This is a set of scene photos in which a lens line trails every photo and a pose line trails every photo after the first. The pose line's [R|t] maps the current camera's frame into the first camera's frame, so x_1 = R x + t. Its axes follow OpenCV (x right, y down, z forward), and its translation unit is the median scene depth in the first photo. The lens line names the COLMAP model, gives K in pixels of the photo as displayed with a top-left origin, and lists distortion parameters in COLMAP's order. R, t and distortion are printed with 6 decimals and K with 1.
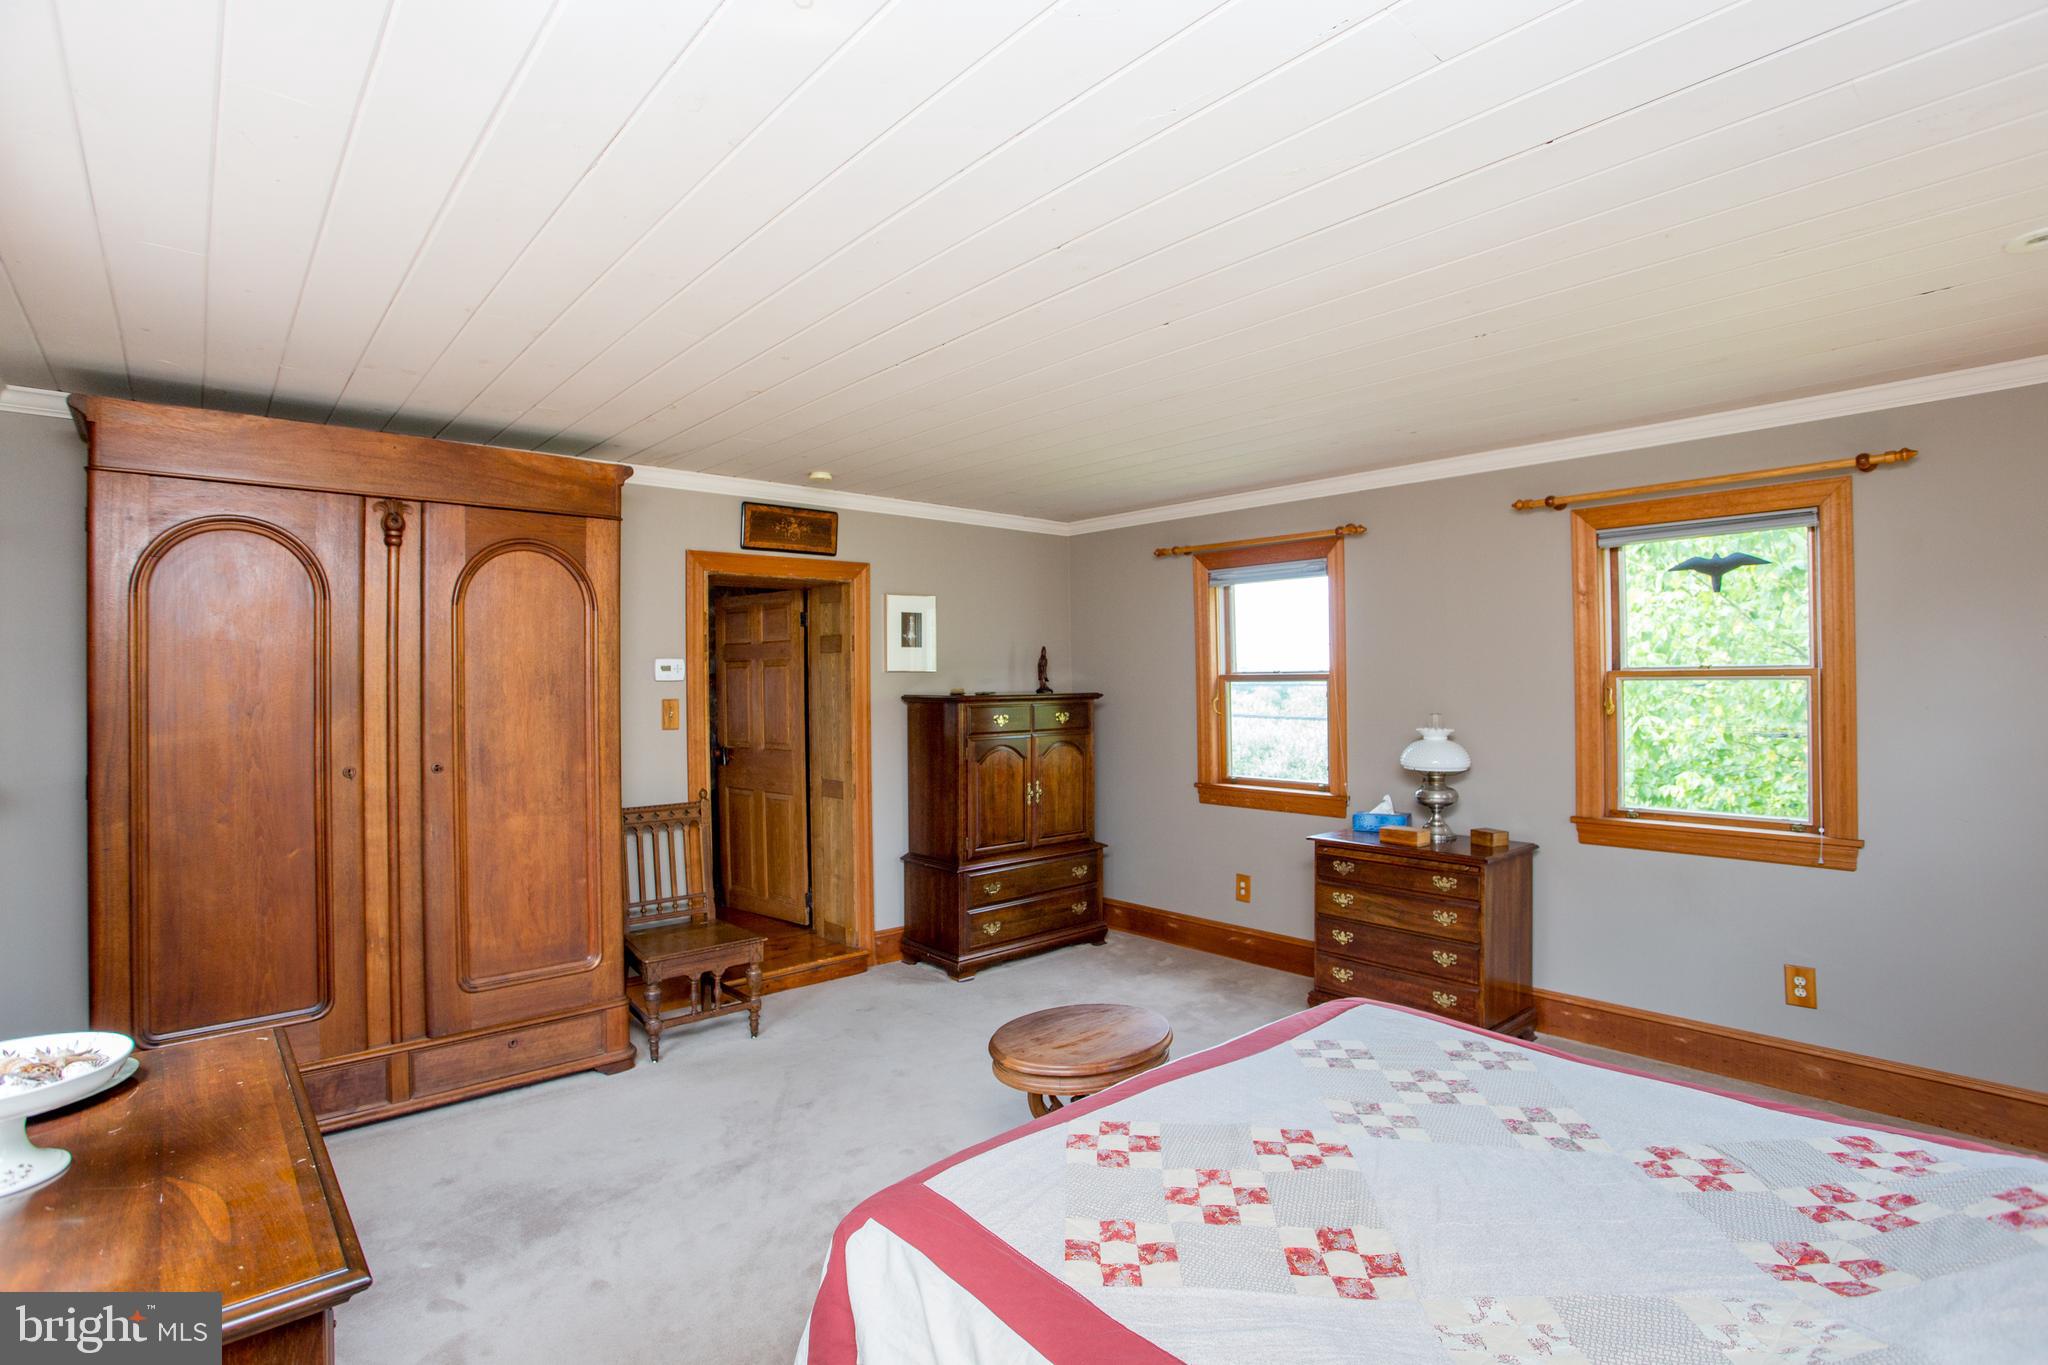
lens RADIAL K [[985.2, 0, 1013.9], [0, 985.2, 680.6], [0, 0, 1]] dist [-0.061992, 0.013210]
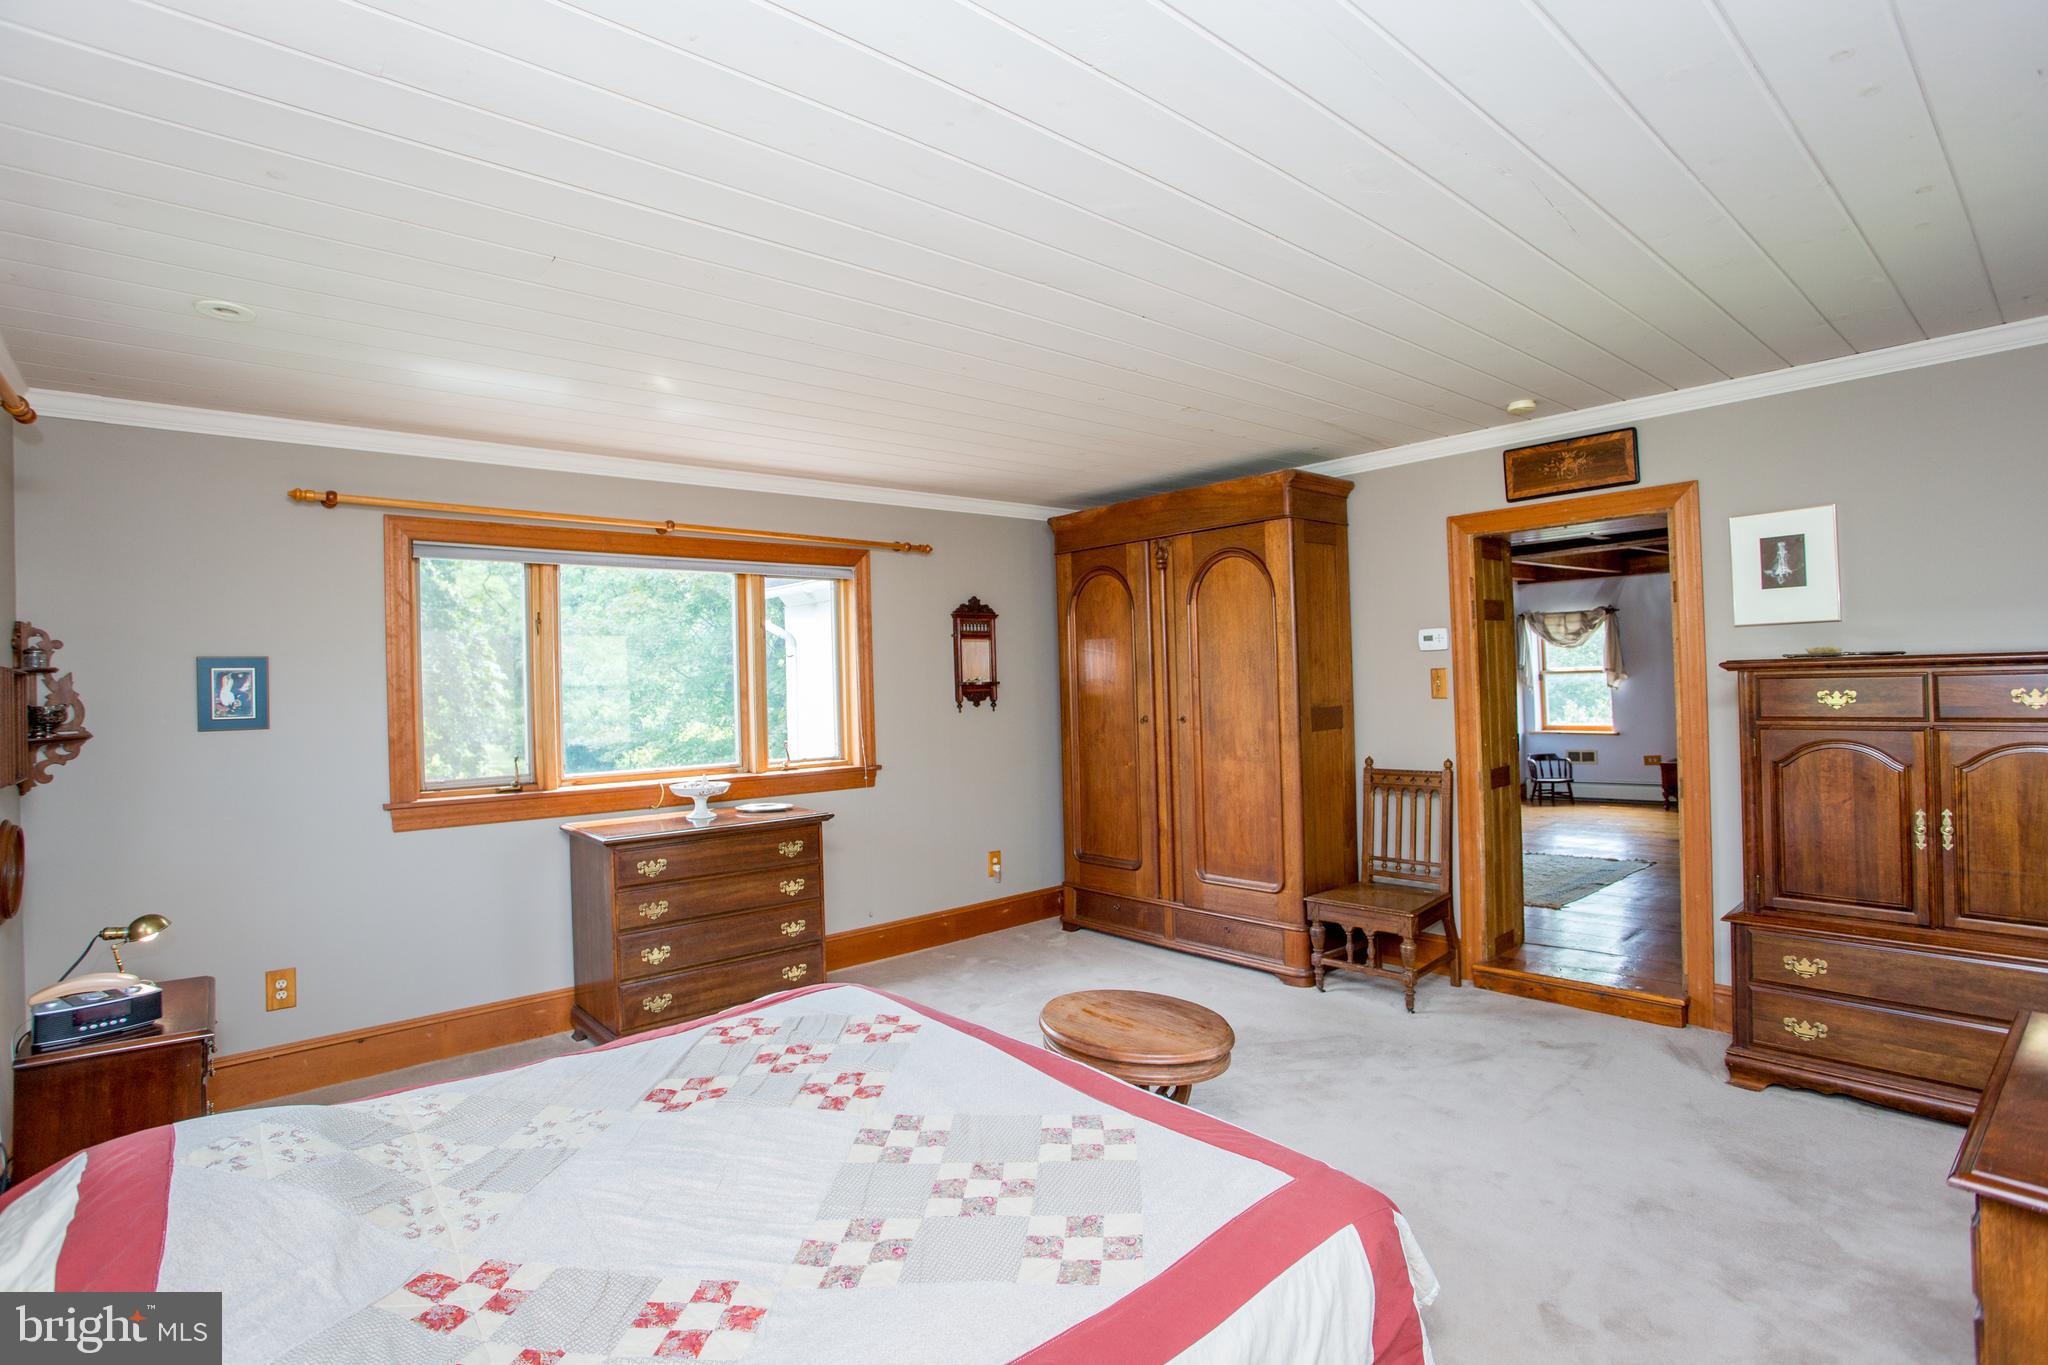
lens RADIAL K [[985.2, 0, 1019.9], [0, 985.2, 672.4], [0, 0, 1]] dist [-0.061992, 0.013210]
pose [[0.001805, 0.002773, -0.999995, 0.665760], [0.033600, 0.999431, 0.002832, 0.005944], [0.999434, -0.033605, 0.001710, 0.575805]]
